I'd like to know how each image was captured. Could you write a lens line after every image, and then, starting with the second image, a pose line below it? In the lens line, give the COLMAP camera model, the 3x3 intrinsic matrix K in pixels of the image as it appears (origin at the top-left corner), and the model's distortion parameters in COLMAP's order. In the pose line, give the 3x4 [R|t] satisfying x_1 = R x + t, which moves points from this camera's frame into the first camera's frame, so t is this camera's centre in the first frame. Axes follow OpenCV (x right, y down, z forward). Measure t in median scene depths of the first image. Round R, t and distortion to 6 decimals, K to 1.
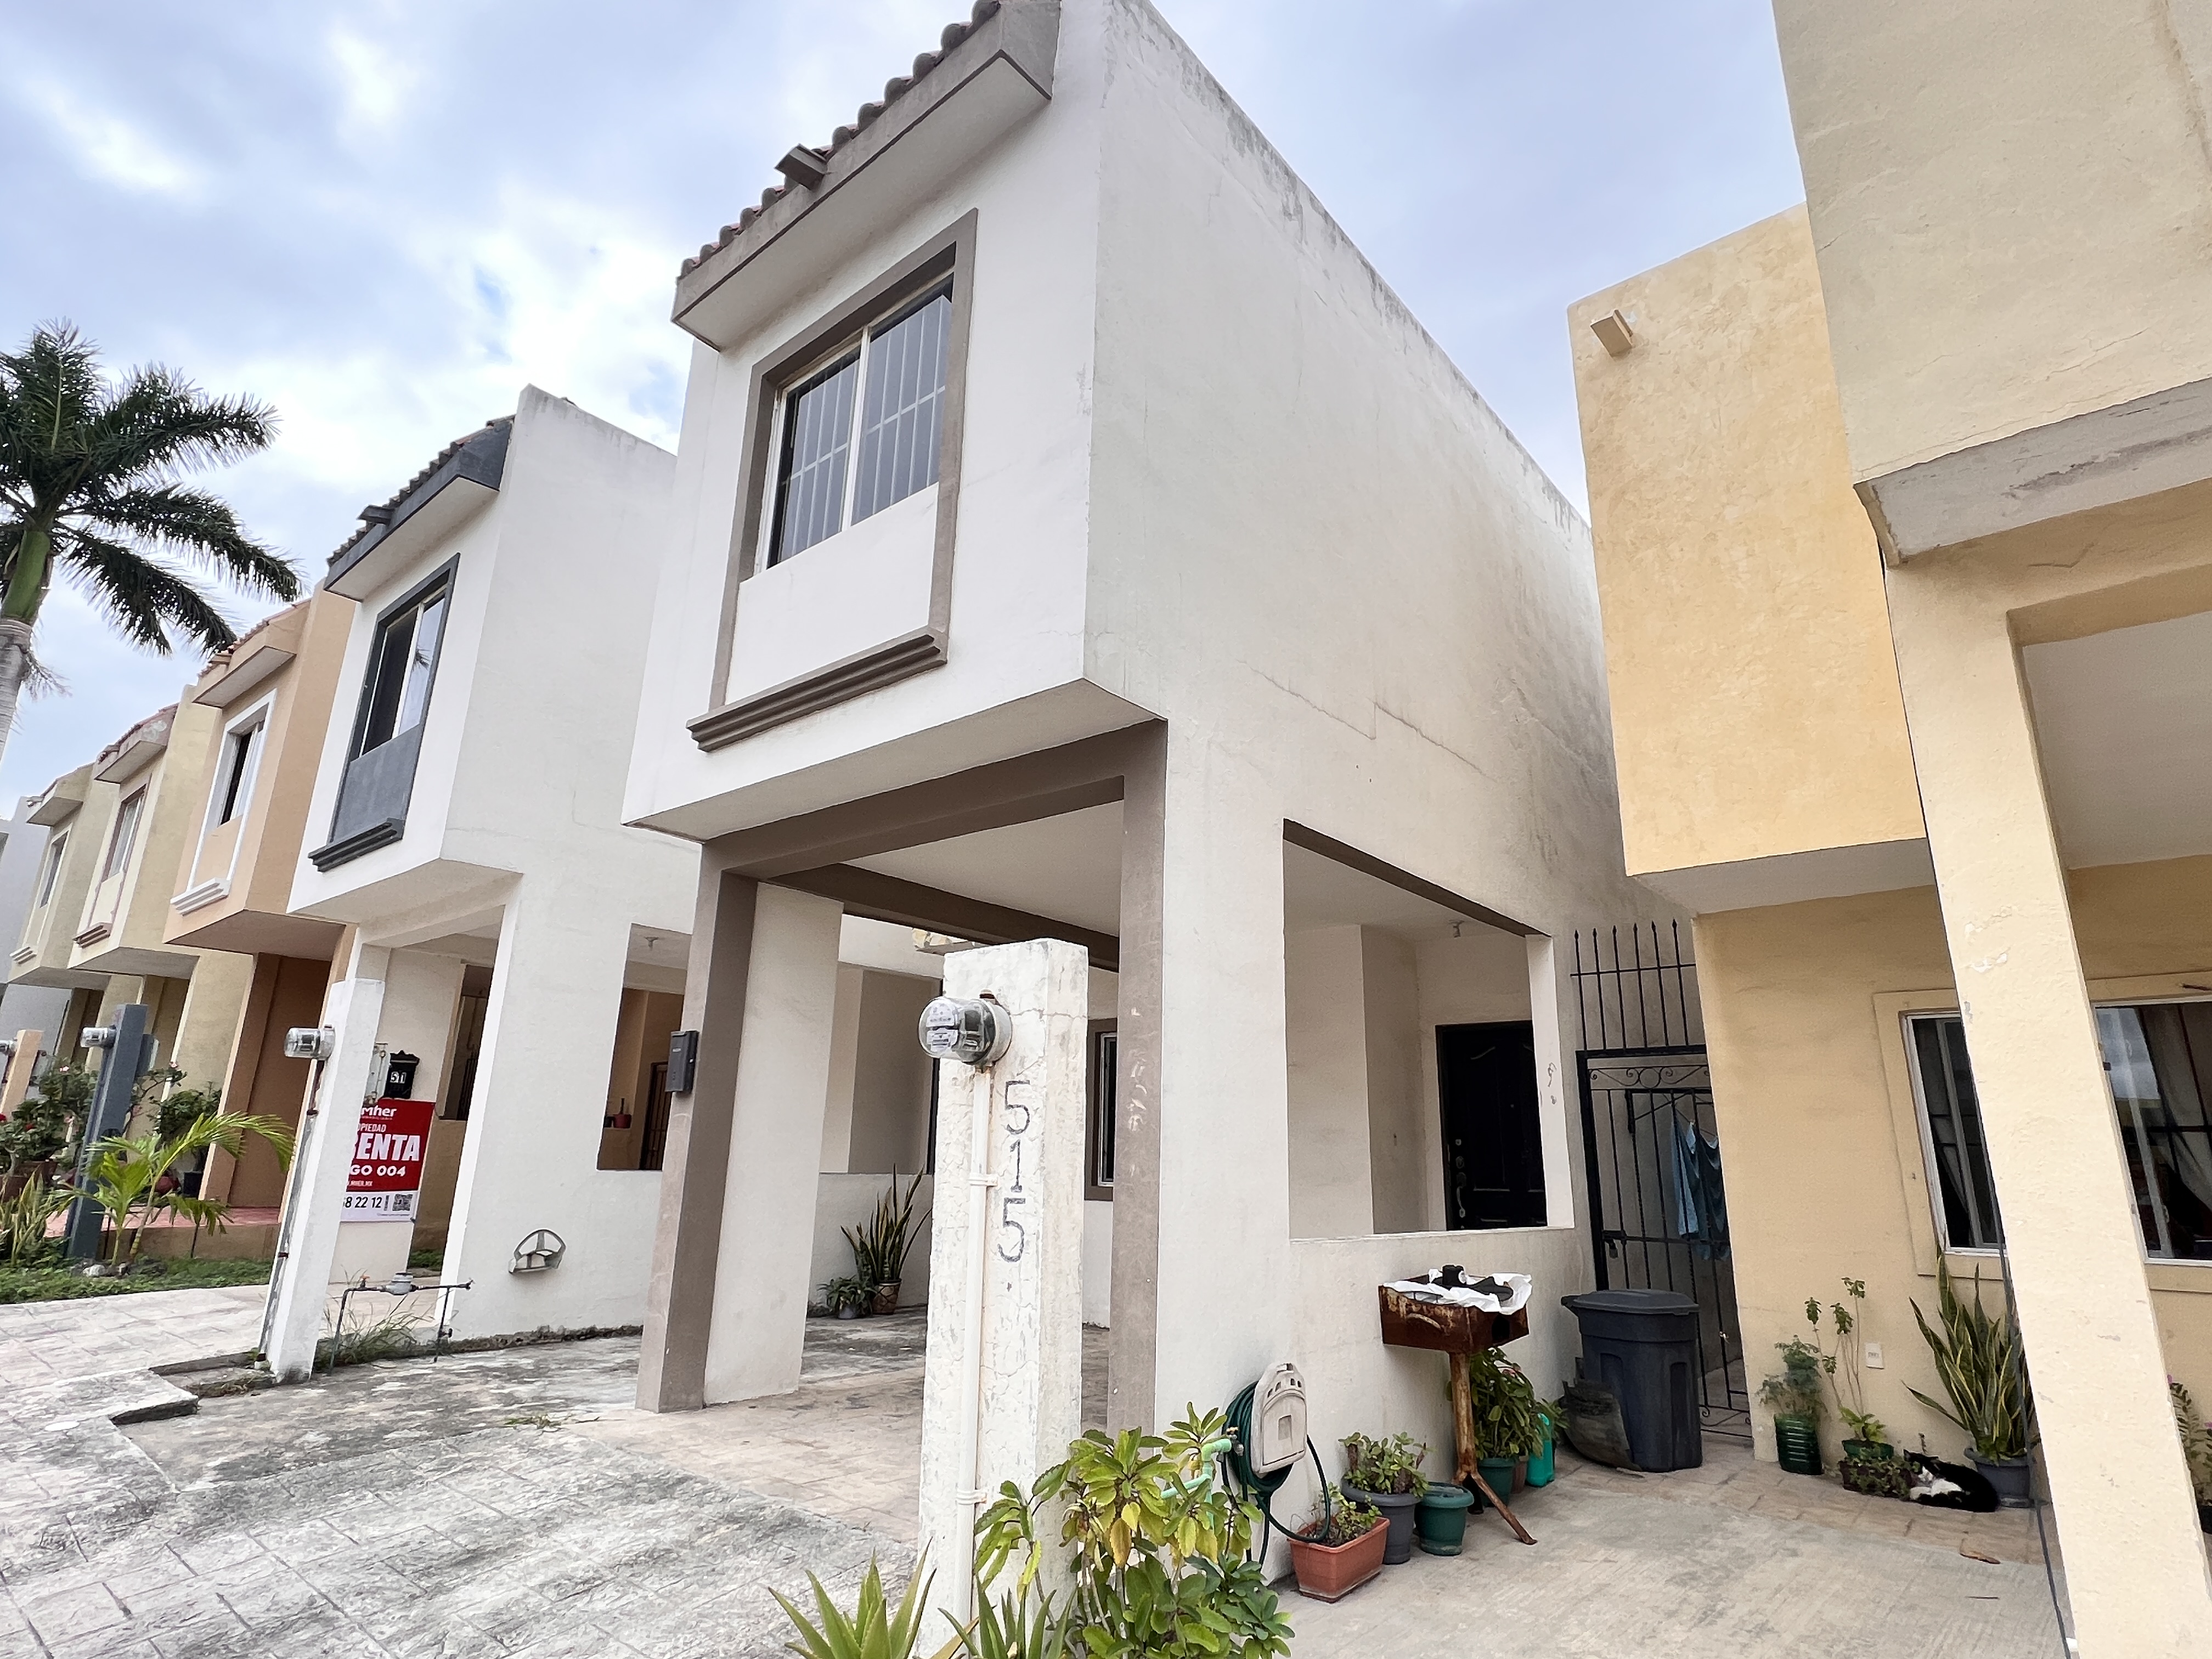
lens RADIAL K [[1171.1, 0, 1111.7], [0, 1171.1, 834.6], [0, 0, 1]] dist [-0.000635, 0.000317]
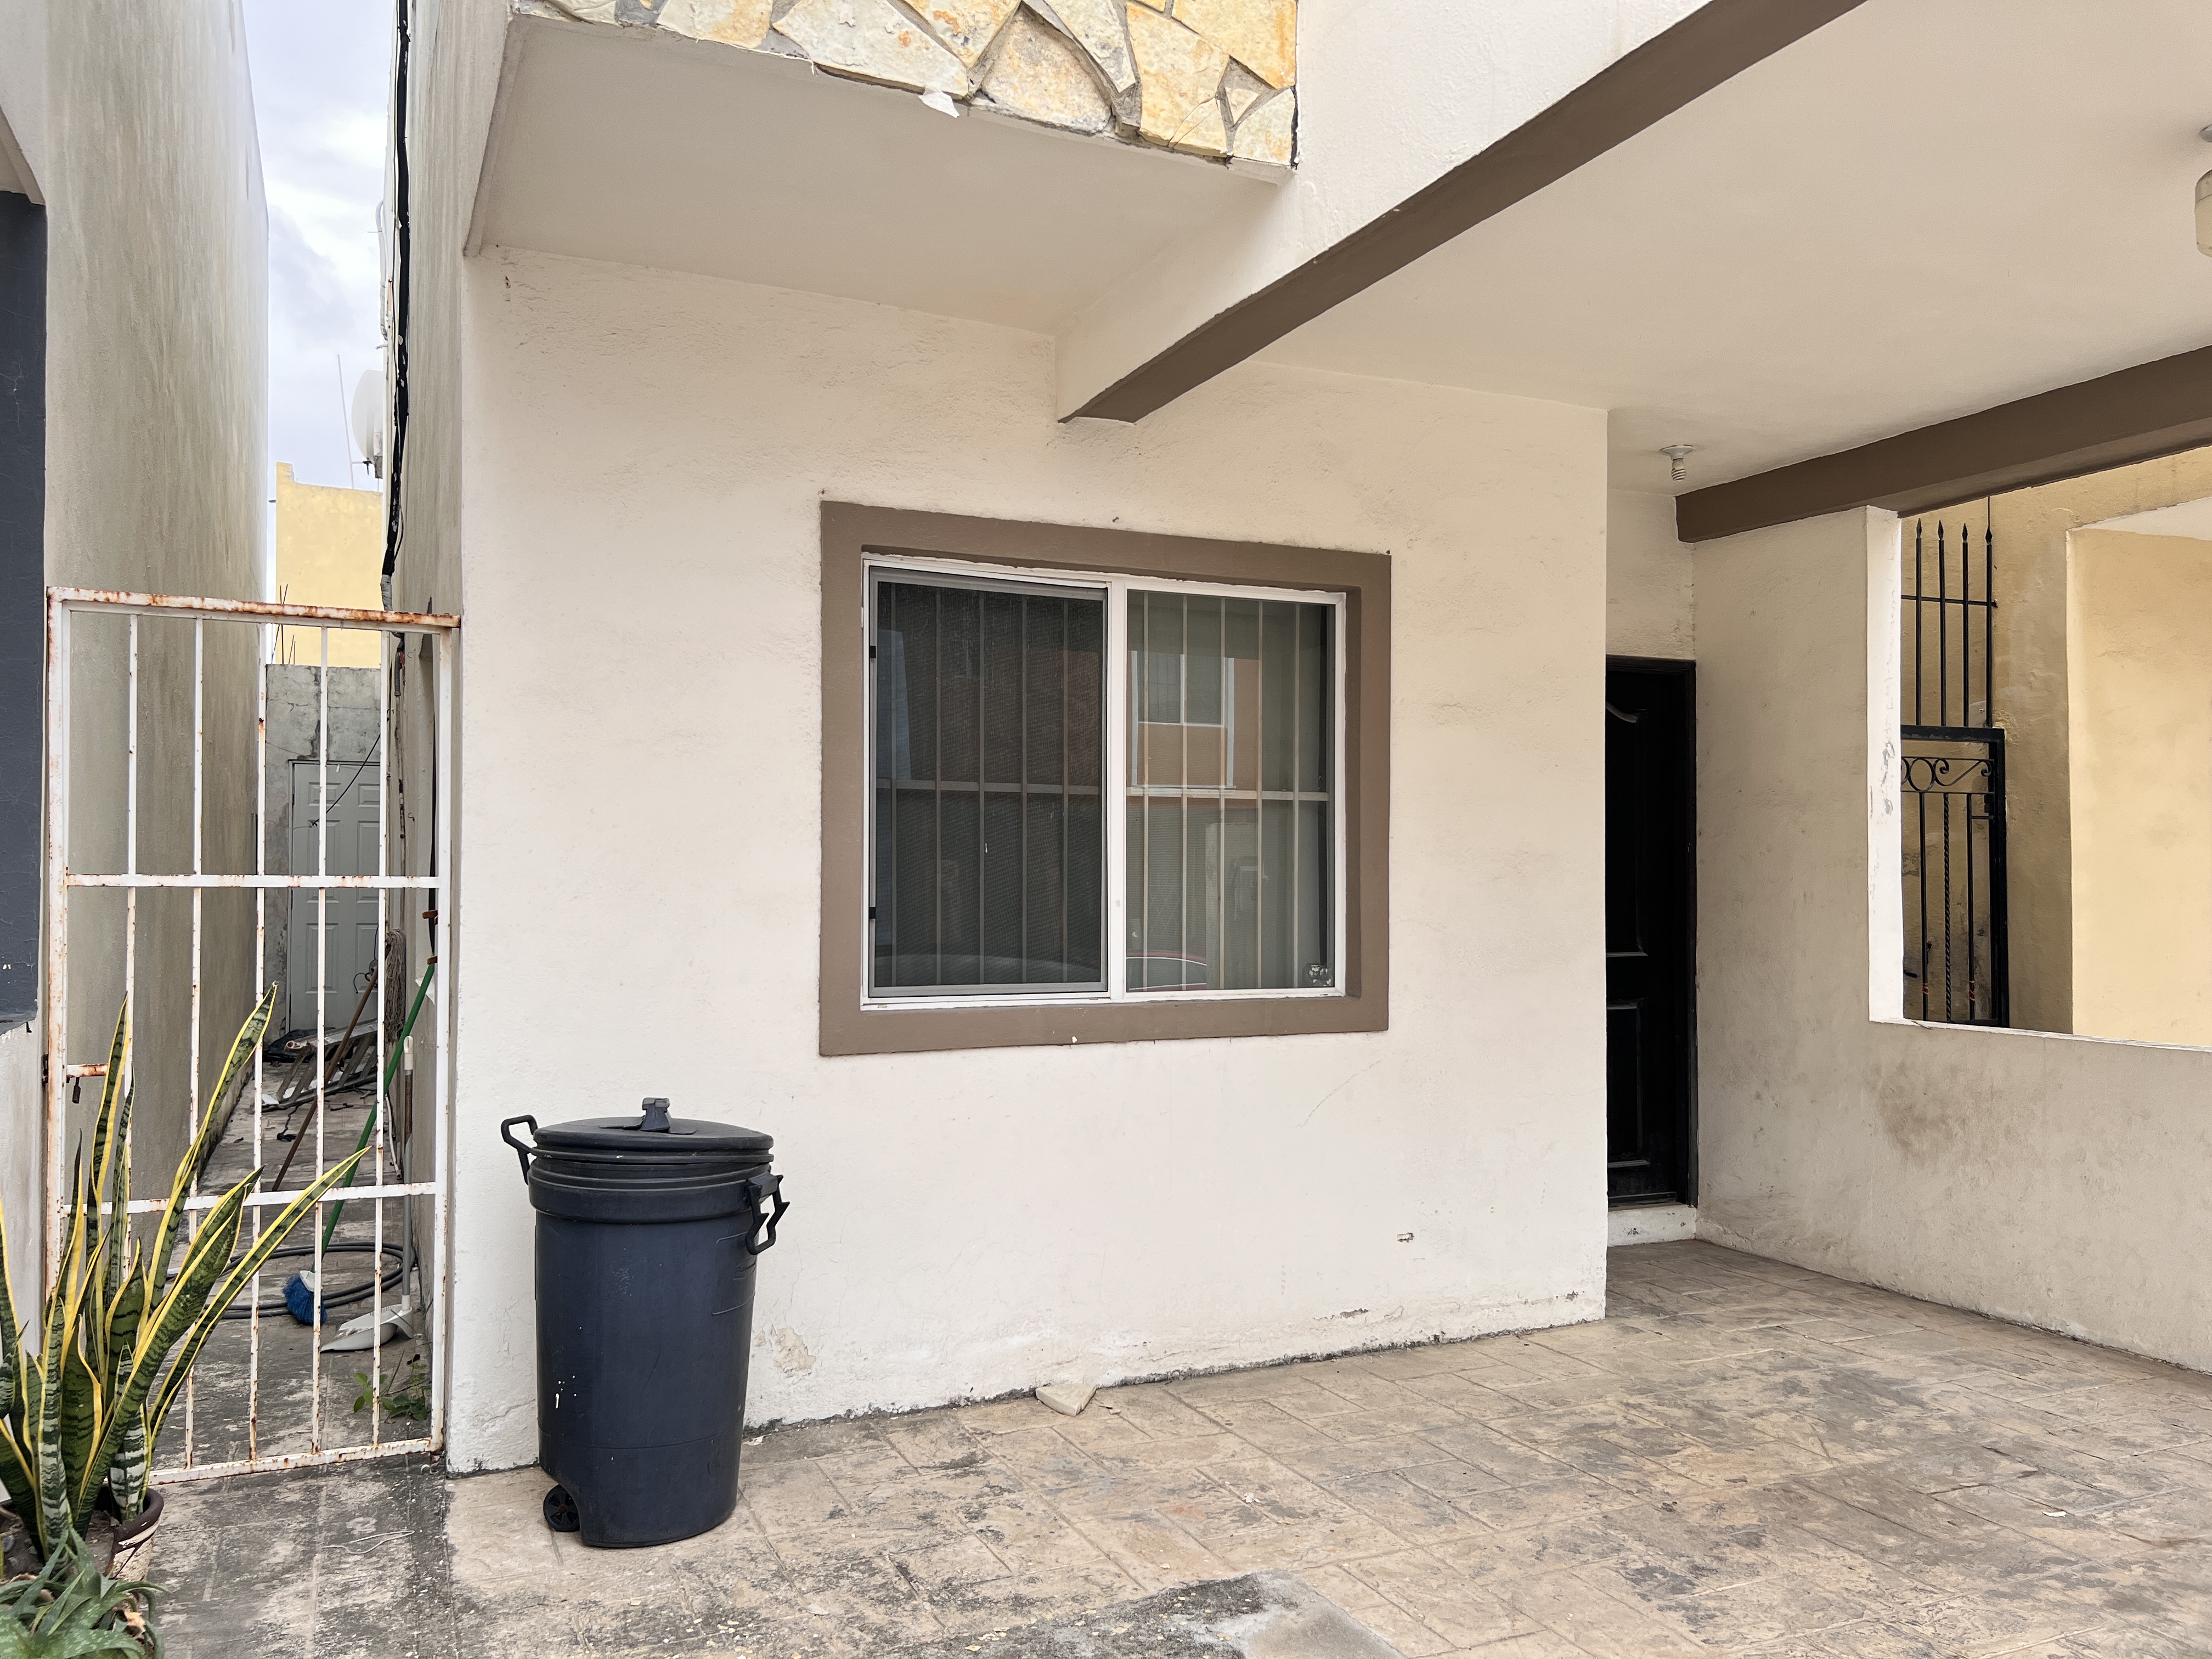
lens RADIAL K [[1671.0, 0, 1089.1], [0, 1671.0, 865.5], [0, 0, 1]] dist [0.047183, -0.052274]
pose [[0.438812, -0.015178, 0.898450, -0.657276], [-0.237962, 0.962197, 0.132478, 0.301765], [-0.866497, -0.271930, 0.418612, 1.248635]]
